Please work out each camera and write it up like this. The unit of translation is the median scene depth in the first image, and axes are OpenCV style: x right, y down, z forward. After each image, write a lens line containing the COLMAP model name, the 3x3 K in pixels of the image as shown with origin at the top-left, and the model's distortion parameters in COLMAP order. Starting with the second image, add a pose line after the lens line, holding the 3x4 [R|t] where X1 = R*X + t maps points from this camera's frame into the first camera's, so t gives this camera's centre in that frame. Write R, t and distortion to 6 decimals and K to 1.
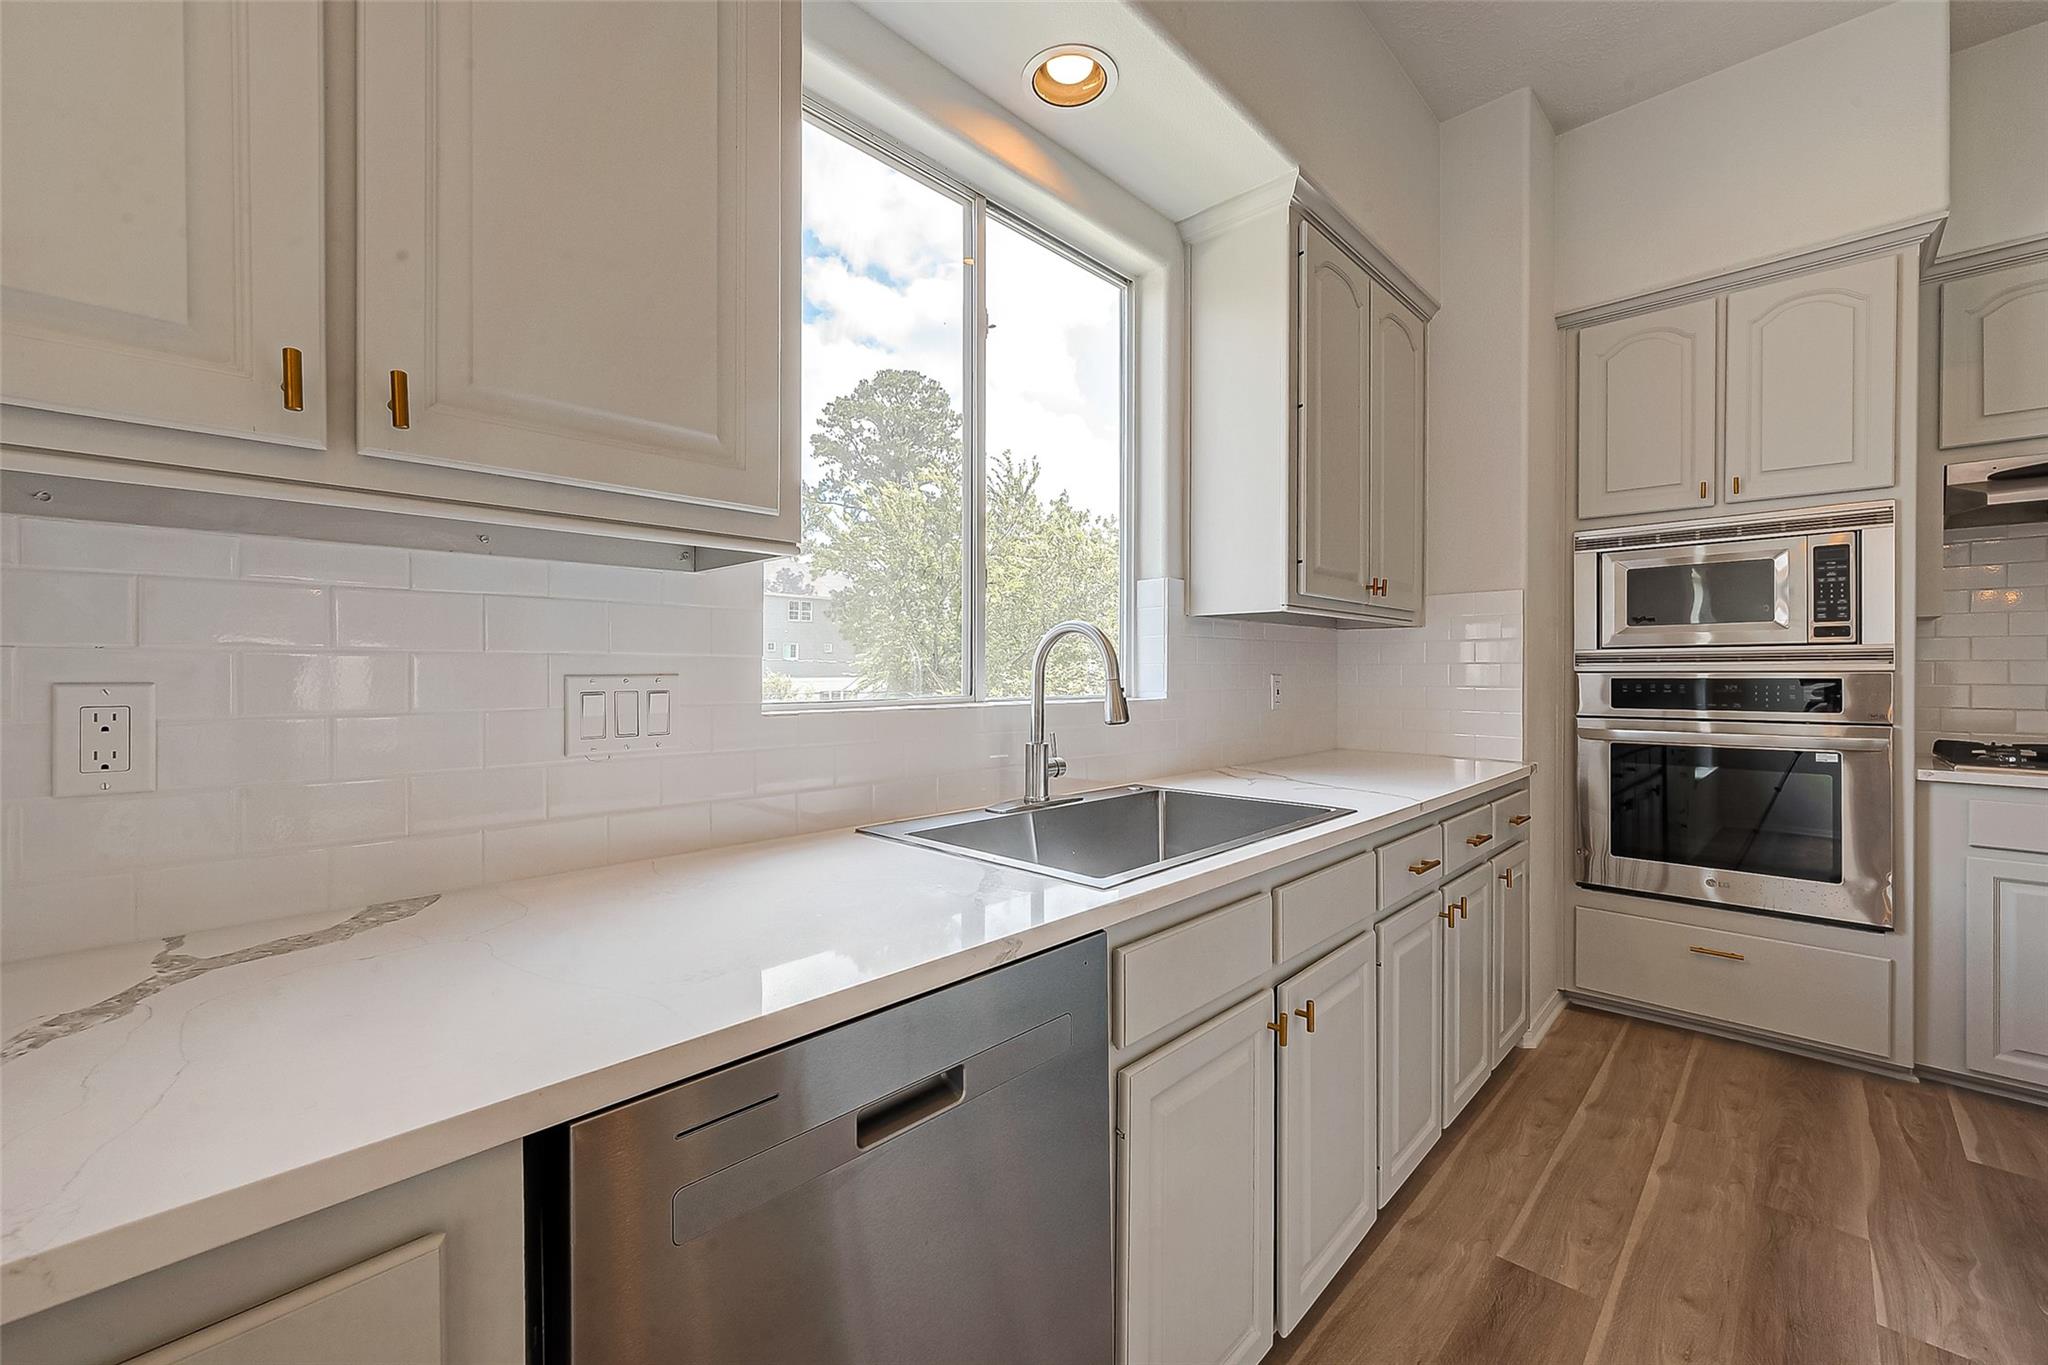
lens RADIAL K [[821.4, 0, 1011.9], [0, 821.4, 676.9], [0, 0, 1]] dist [-0.003964, 0.001165]
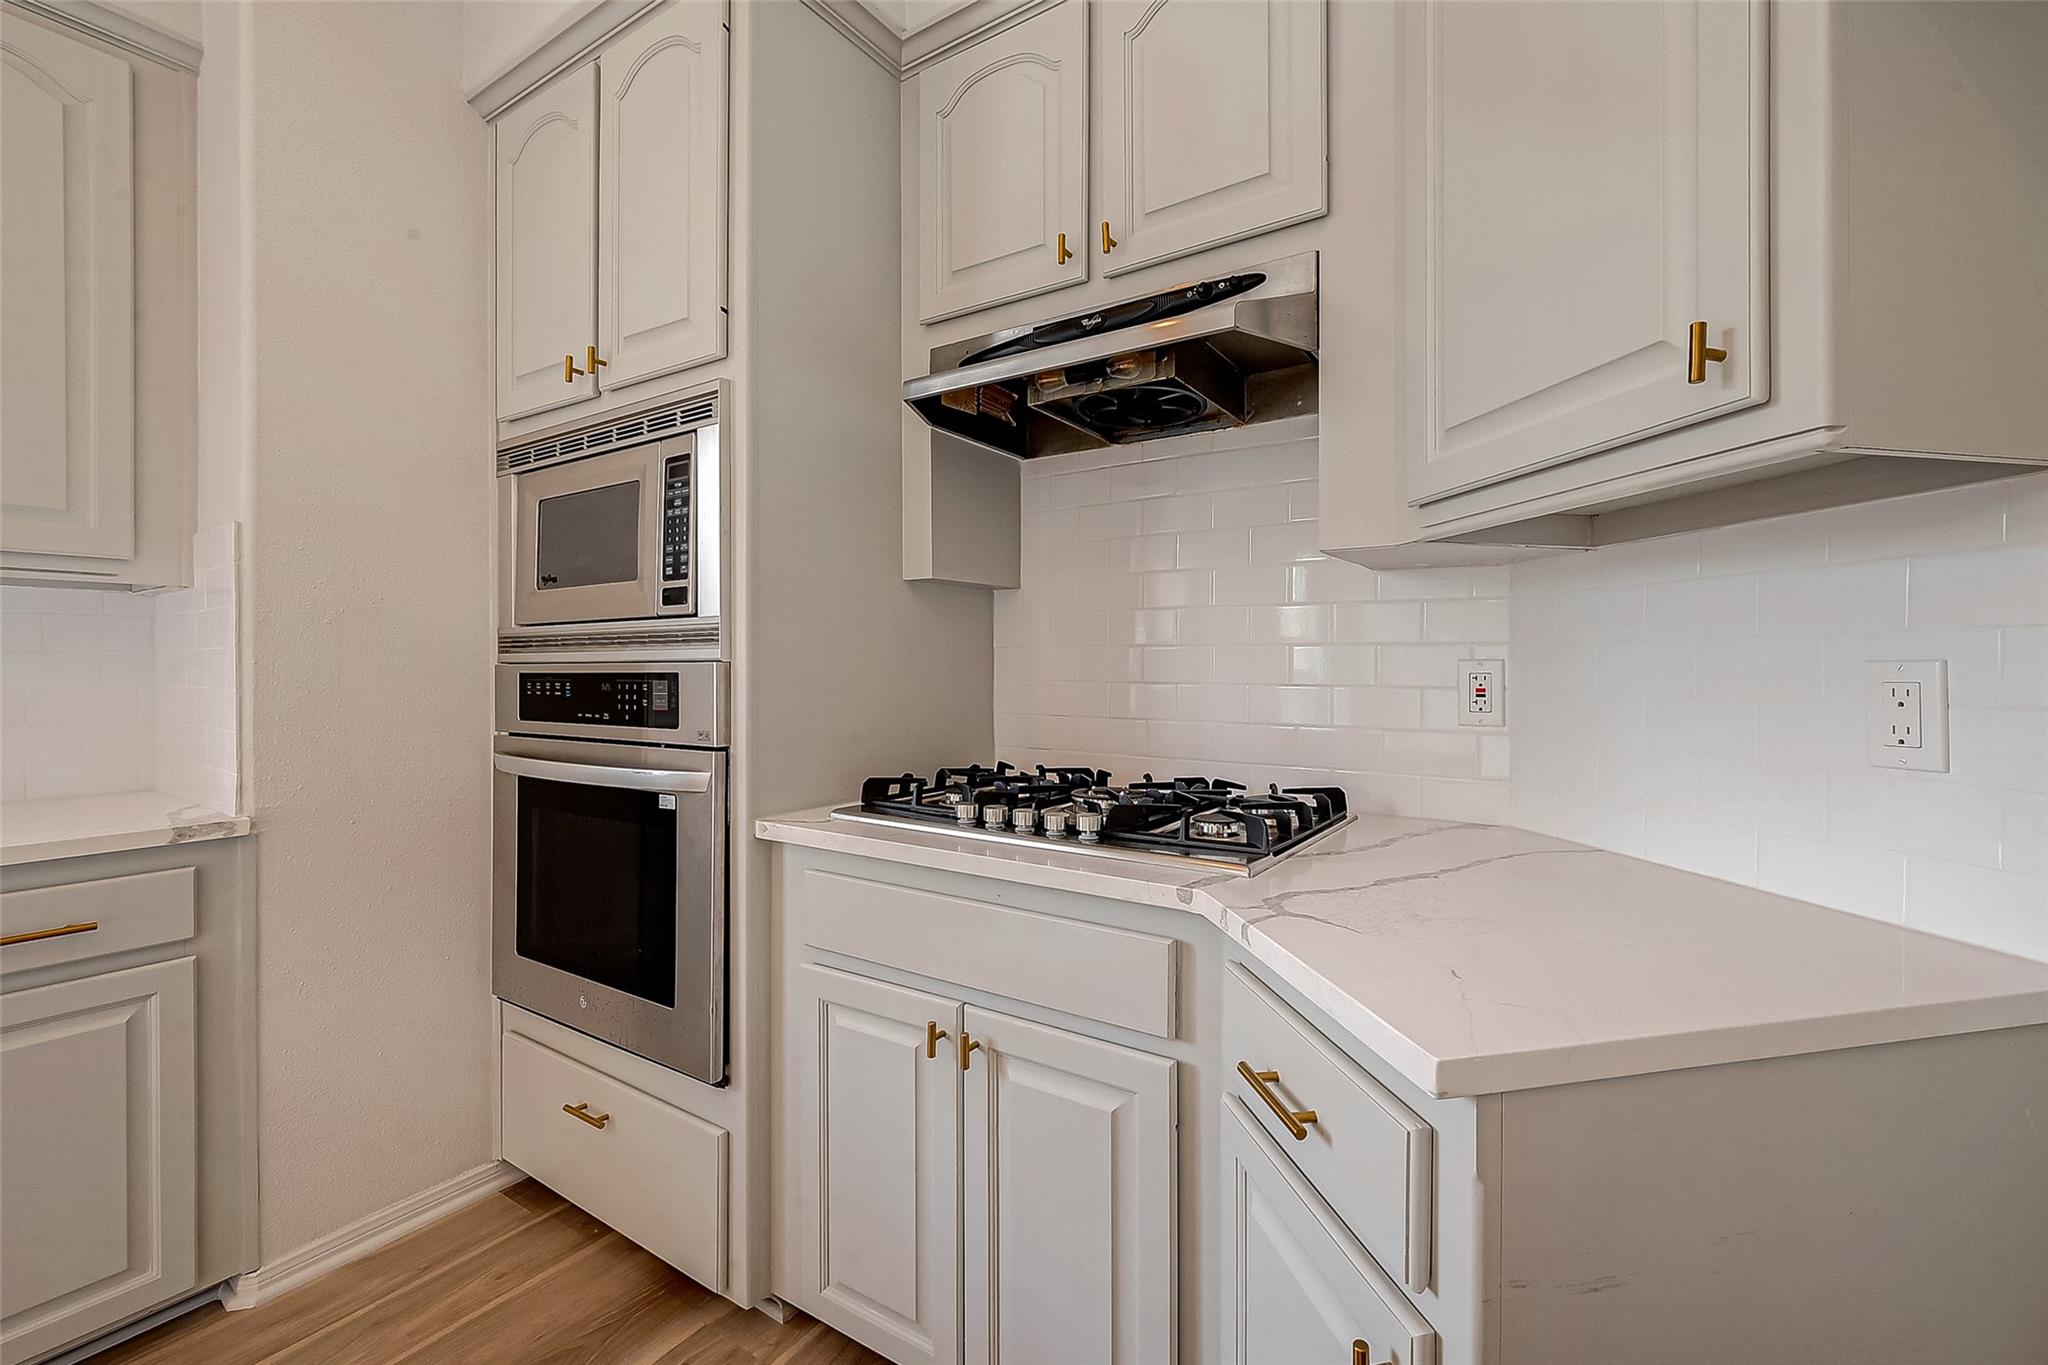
lens RADIAL K [[895.4, 0, 994.3], [0, 895.4, 672.5], [0, 0, 1]] dist [0.002867, -0.000364]
pose [[0.984044, 0.000103, 0.177923, 1.124552], [-0.001089, 0.999985, 0.005445, -0.002351], [-0.177920, -0.005552, 0.984029, 0.299938]]
